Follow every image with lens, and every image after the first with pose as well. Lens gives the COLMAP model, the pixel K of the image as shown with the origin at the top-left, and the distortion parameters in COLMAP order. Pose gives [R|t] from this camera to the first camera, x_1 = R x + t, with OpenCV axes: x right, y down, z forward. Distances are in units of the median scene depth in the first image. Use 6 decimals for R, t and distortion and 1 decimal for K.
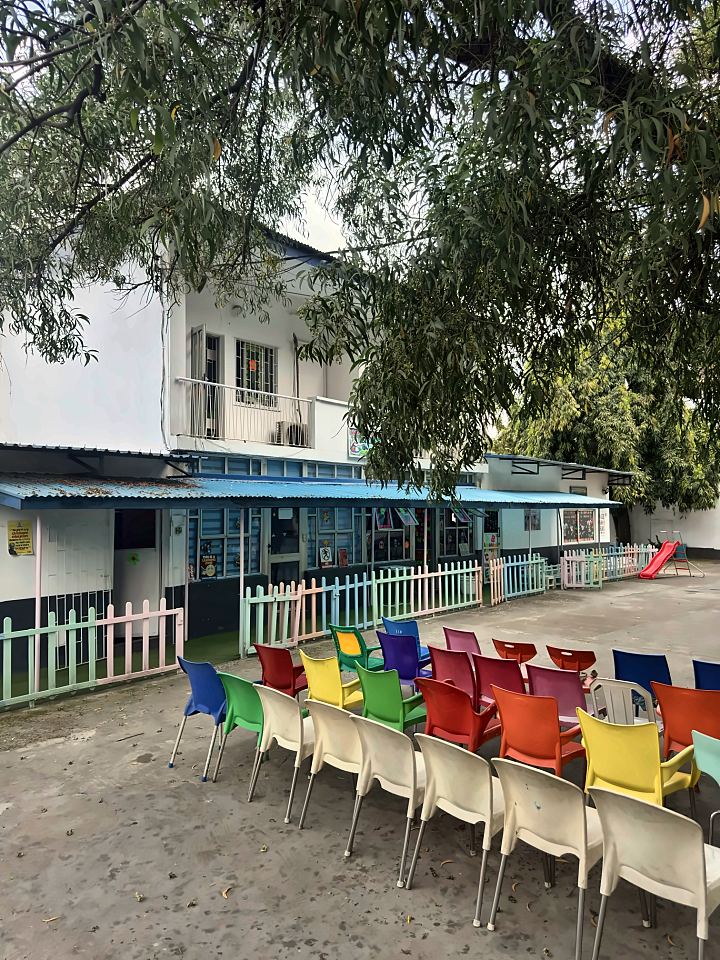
lens RADIAL K [[571.1, 0, 360.0], [0, 571.1, 480.0], [0, 0, 1]] dist [0.003789, 0.000336]
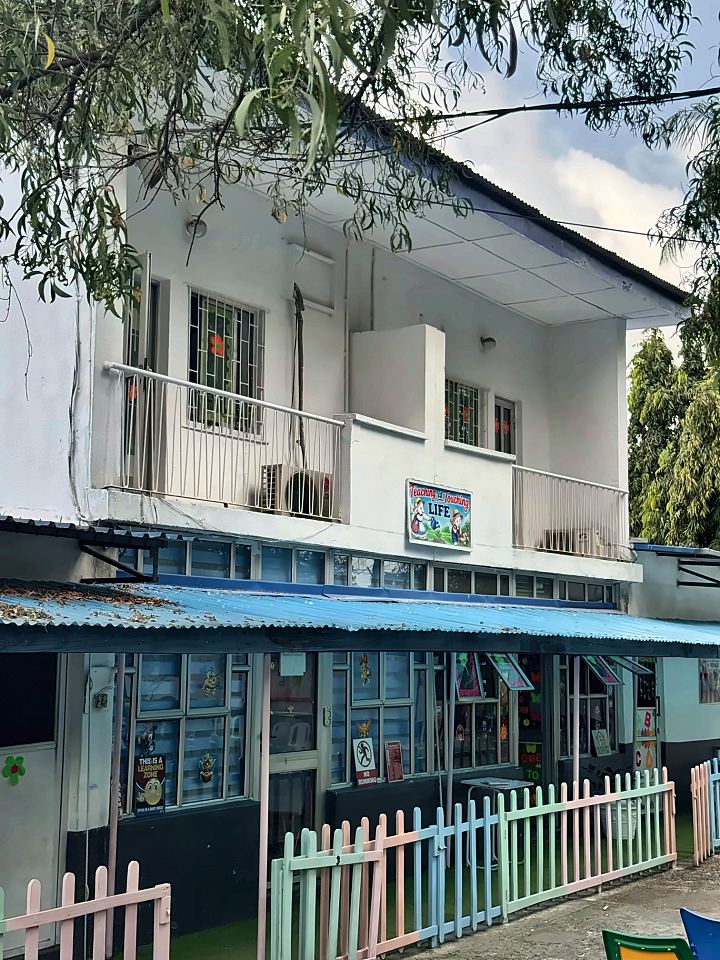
lens RADIAL K [[1156.6, 0, 360.0], [0, 1156.6, 480.0], [0, 0, 1]] dist [0.024768, -0.033524]
pose [[0.996302, 0.023873, 0.082535, -0.158190], [-0.015752, 0.995093, -0.097679, 0.001537], [-0.084462, 0.096018, 0.991790, 0.055844]]
